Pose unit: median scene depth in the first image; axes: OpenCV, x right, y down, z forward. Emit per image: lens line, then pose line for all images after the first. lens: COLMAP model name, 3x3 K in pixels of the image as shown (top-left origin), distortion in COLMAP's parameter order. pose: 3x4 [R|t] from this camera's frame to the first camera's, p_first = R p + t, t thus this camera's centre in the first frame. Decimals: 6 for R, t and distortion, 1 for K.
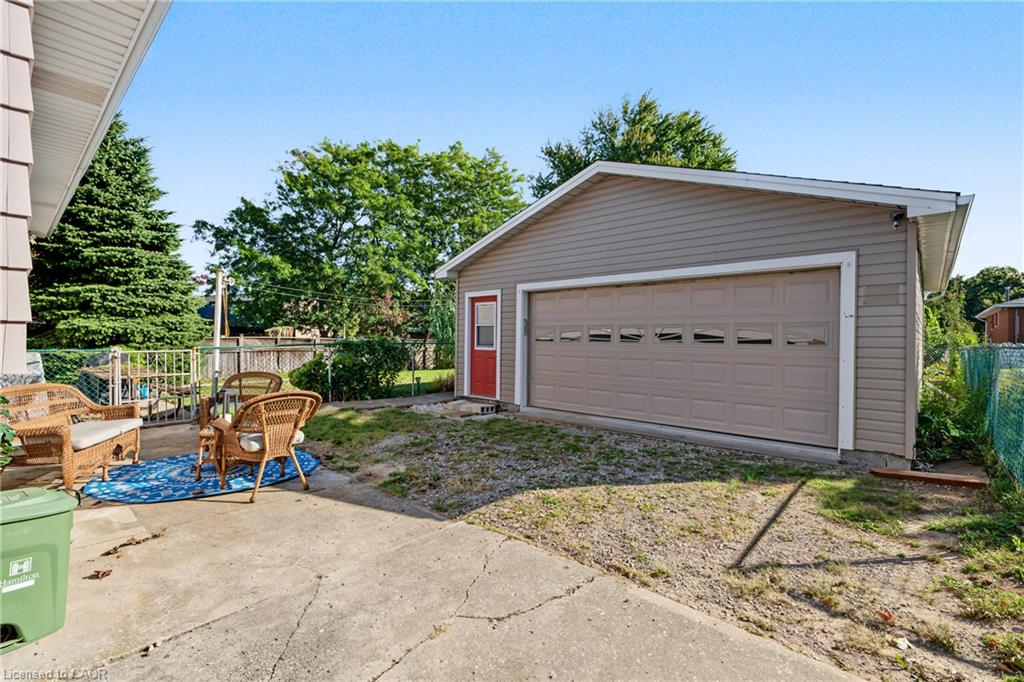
lens RADIAL K [[461.8, 0, 512.0], [0, 461.8, 341.0], [0, 0, 1]] dist [-0.020856, 0.000172]
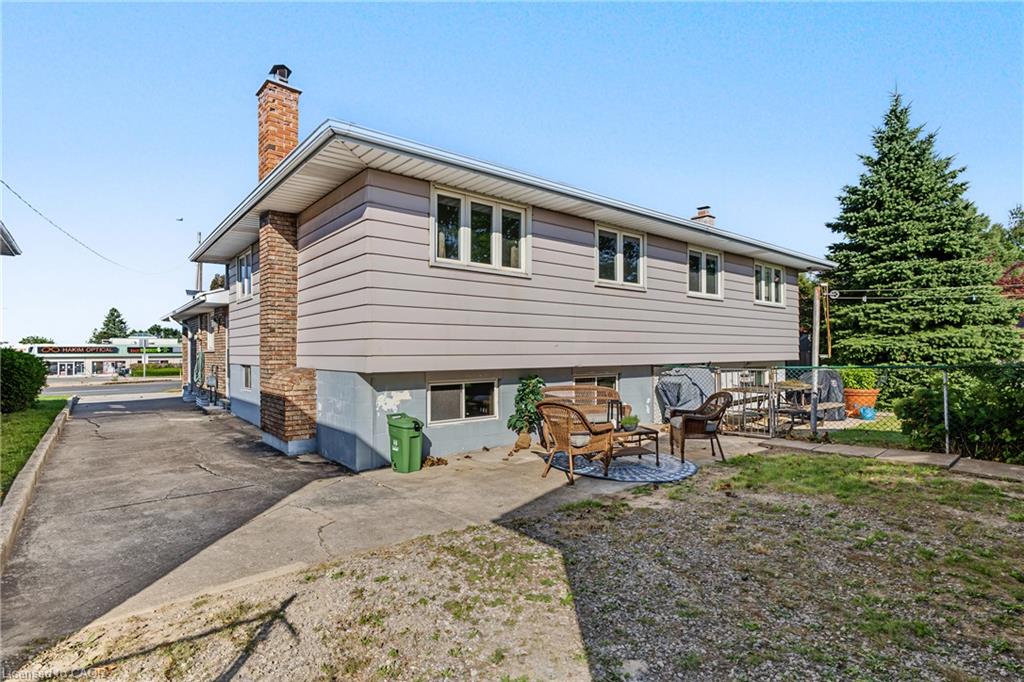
lens RADIAL K [[525.0, 0, 528.9], [0, 525.0, 329.7], [0, 0, 1]] dist [0.000617, -0.000085]
pose [[-0.139762, -0.047711, -0.989035, 0.374608], [-0.002635, 0.998853, -0.047812, -0.007619], [0.990182, -0.004076, -0.139727, 0.418151]]
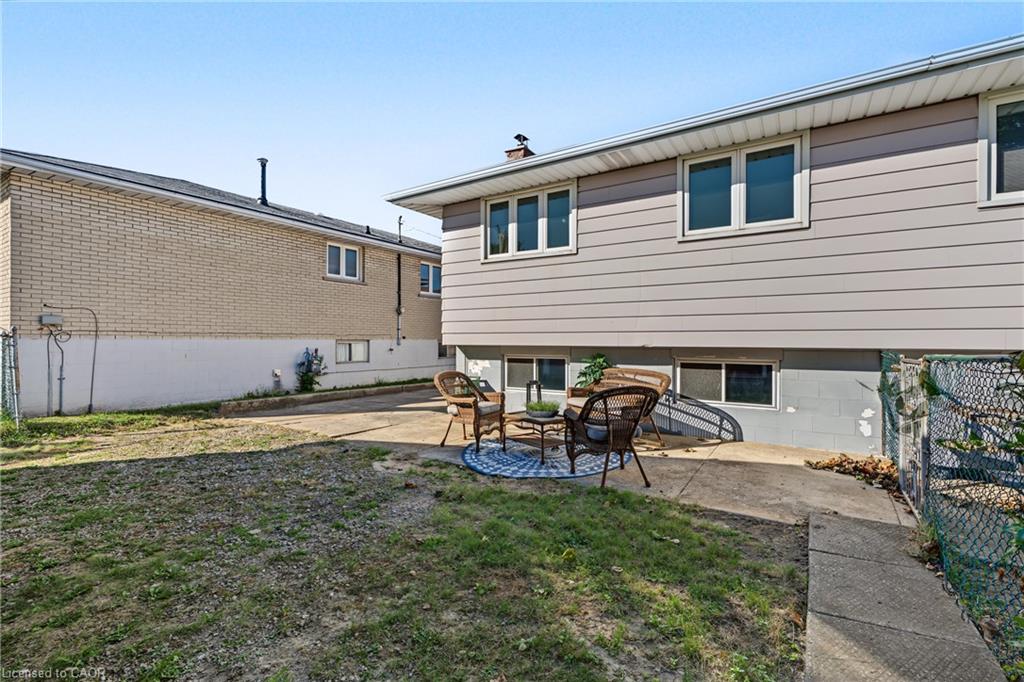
lens RADIAL K [[461.8, 0, 512.0], [0, 461.8, 341.0], [0, 0, 1]] dist [-0.020856, 0.000172]
pose [[-0.987291, 0.010304, -0.158591, -0.152436], [0.008123, 0.999863, 0.014396, -0.005556], [0.158717, 0.012925, -0.987239, 0.917585]]
